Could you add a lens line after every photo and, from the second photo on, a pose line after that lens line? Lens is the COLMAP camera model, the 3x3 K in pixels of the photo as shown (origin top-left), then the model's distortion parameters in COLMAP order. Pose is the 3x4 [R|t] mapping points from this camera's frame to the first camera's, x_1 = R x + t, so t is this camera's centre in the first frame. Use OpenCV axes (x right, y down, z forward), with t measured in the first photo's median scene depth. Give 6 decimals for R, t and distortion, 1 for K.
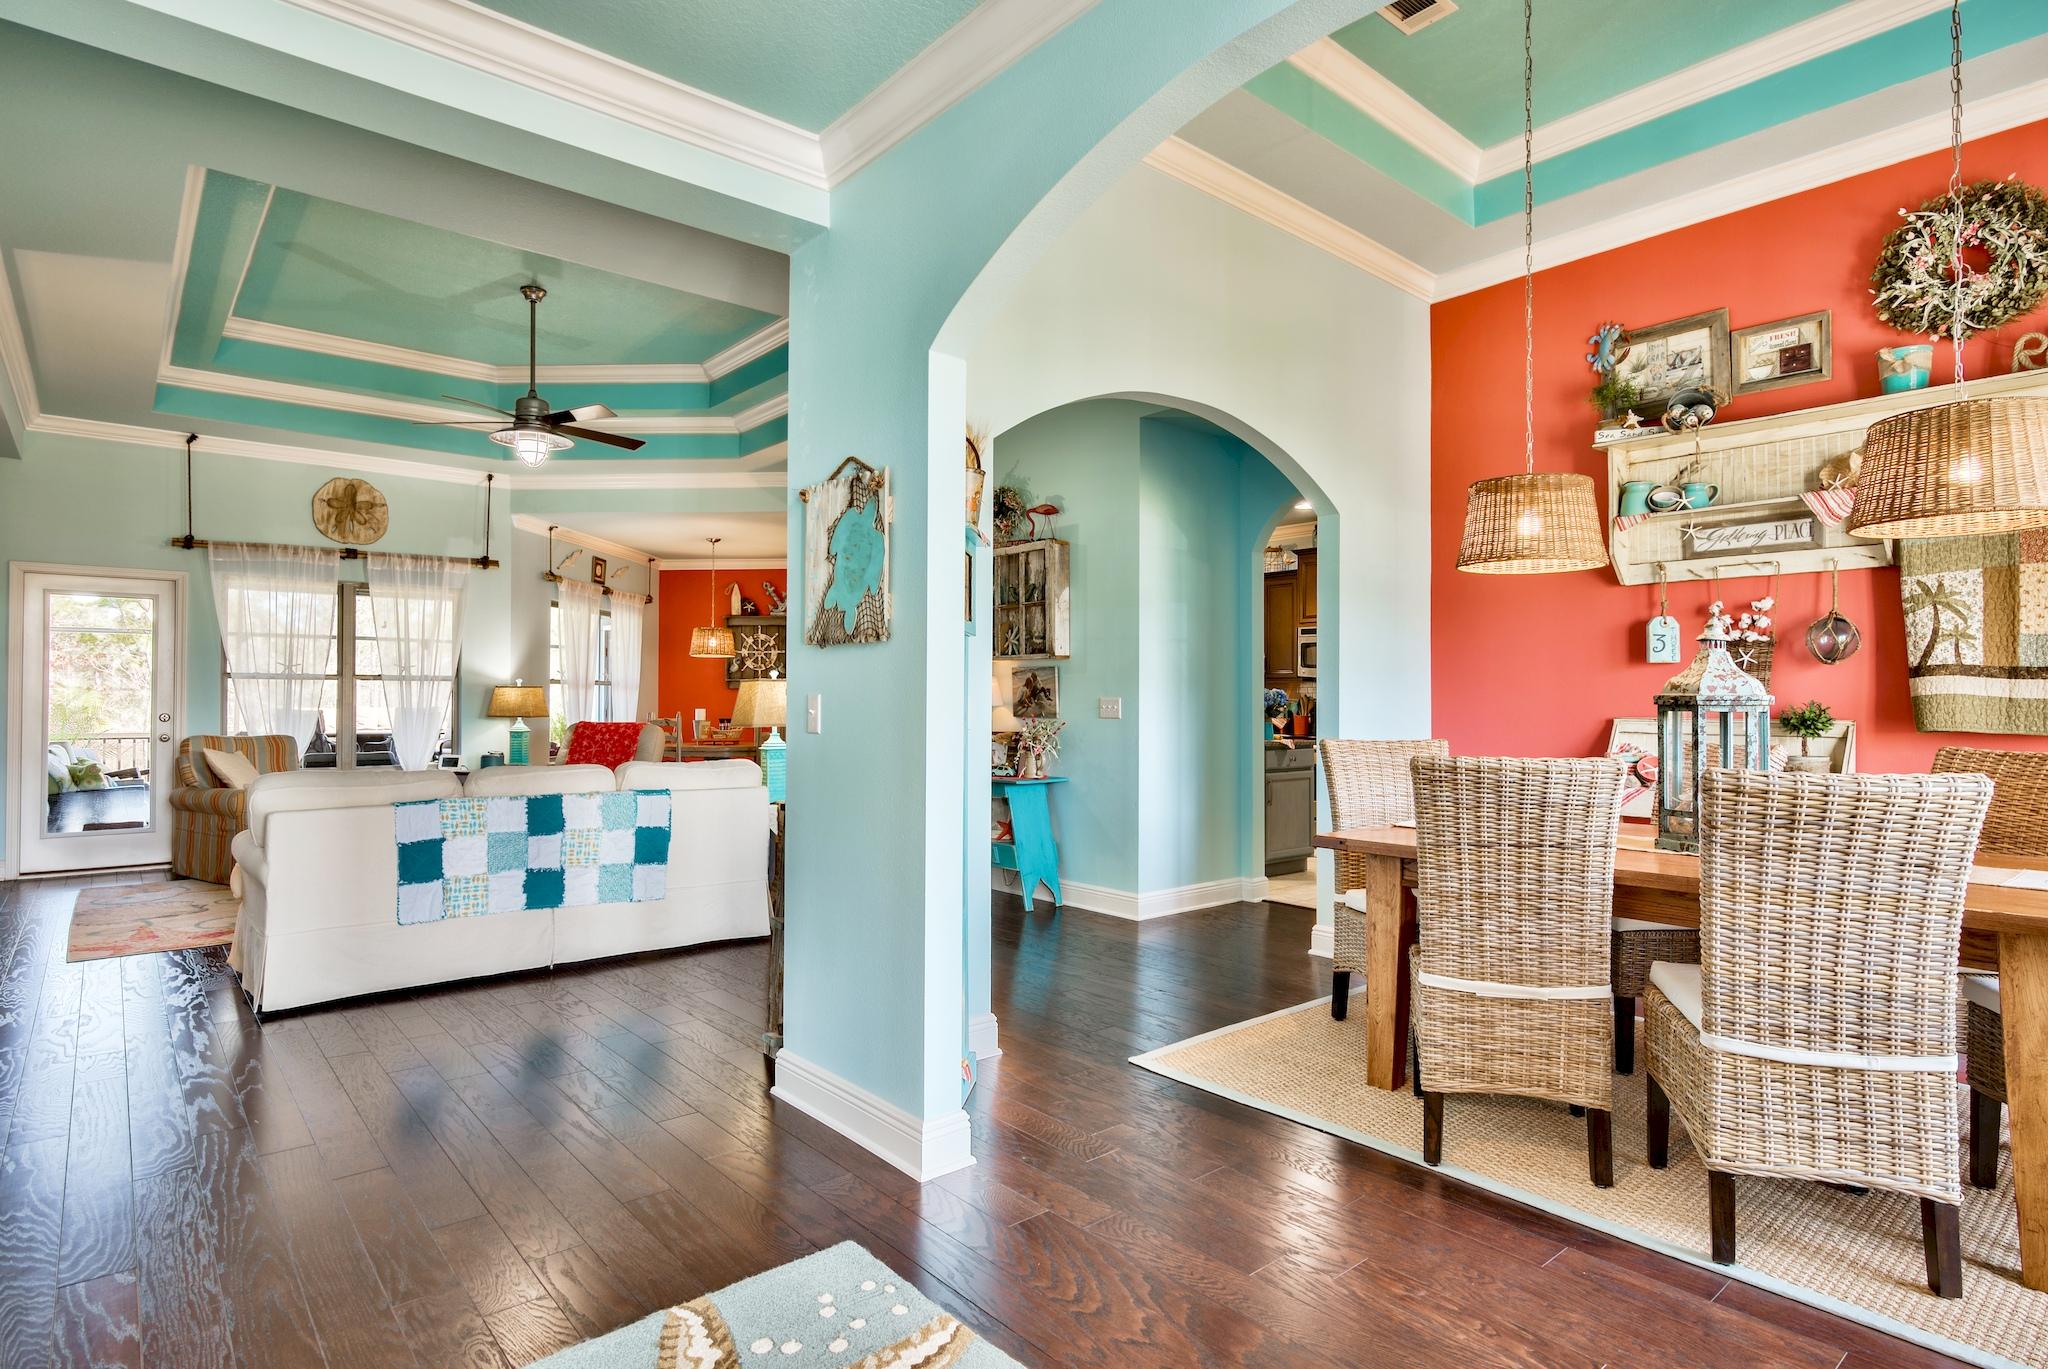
lens RADIAL K [[1076.4, 0, 1024.8], [0, 1076.4, 689.3], [0, 0, 1]] dist [0.002884, -0.001725]
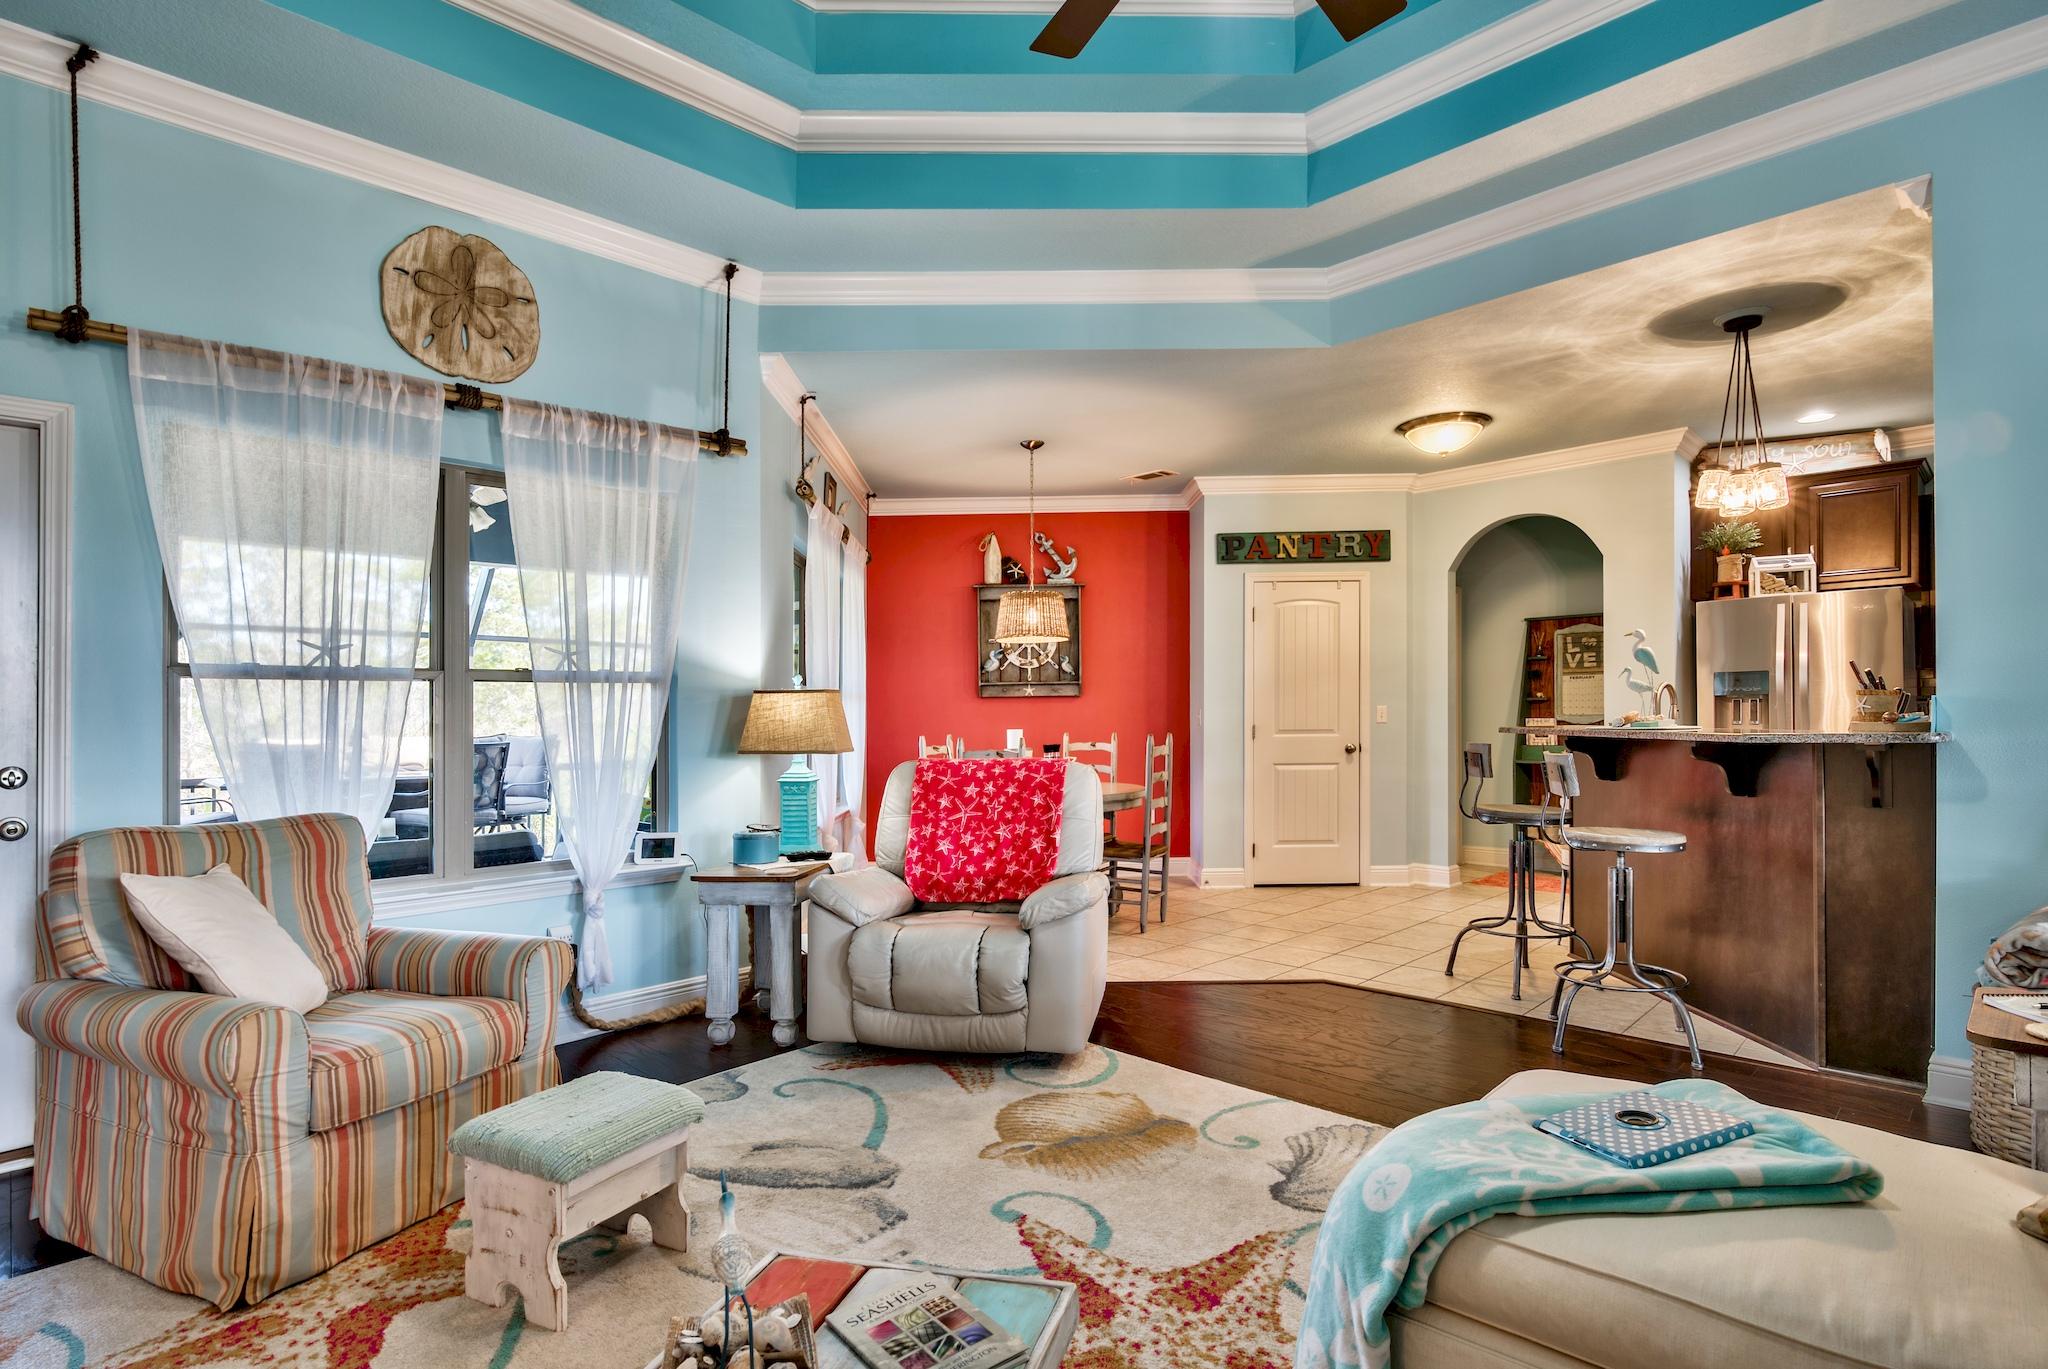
lens RADIAL K [[1020.0, 0, 1046.2], [0, 1020.0, 697.6], [0, 0, 1]] dist [-0.004634, -0.000959]
pose [[0.995632, -0.017887, 0.091632, -0.709820], [0.018420, 0.999818, -0.004971, 0.008240], [-0.091526, 0.006637, 0.995781, 0.927750]]
